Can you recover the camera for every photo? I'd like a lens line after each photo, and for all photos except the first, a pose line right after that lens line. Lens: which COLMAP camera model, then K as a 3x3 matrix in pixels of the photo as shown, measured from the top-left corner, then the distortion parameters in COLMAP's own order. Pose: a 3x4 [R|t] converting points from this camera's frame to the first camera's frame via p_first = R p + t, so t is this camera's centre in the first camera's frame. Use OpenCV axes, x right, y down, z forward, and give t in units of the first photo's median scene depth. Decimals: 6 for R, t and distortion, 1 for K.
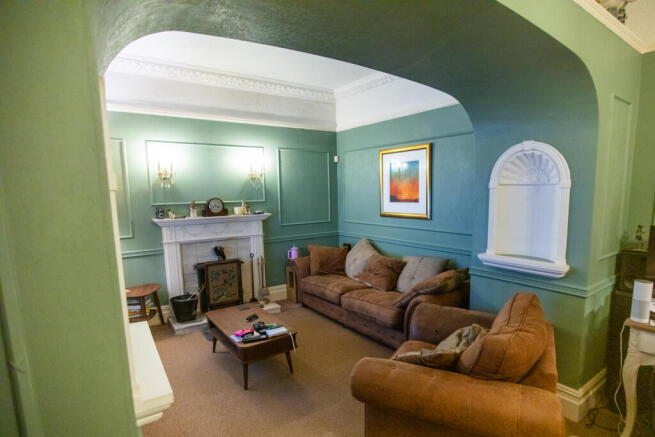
lens RADIAL K [[350.8, 0, 328.8], [0, 350.8, 239.7], [0, 0, 1]] dist [-0.001833, -0.000146]
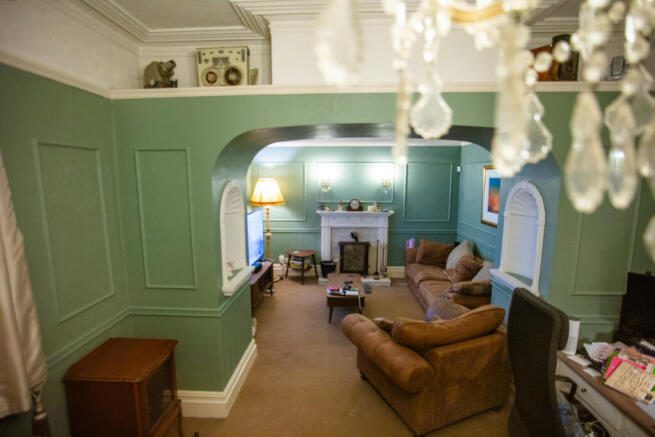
lens RADIAL K [[333.6, 0, 325.0], [0, 333.6, 222.8], [0, 0, 1]] dist [-0.003641, 0.000049]
pose [[0.784906, 0.105790, -0.610517, 0.437780], [-0.093002, 0.994269, 0.052720, -0.081945], [0.612596, 0.015399, 0.790246, -0.177998]]
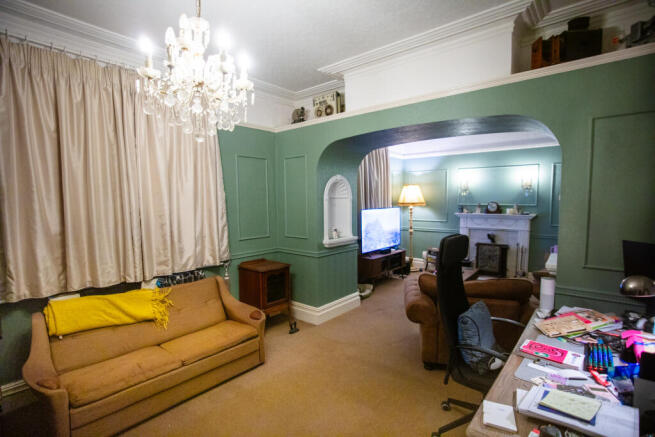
lens RADIAL K [[321.8, 0, 327.5], [0, 321.8, 218.5], [0, 0, 1]] dist [-0.000346, 0.000051]
pose [[0.255606, 0.079608, -0.963498, 0.835426], [-0.124256, 0.991043, 0.048921, -0.026088], [0.958763, 0.107216, 0.263208, -0.046384]]
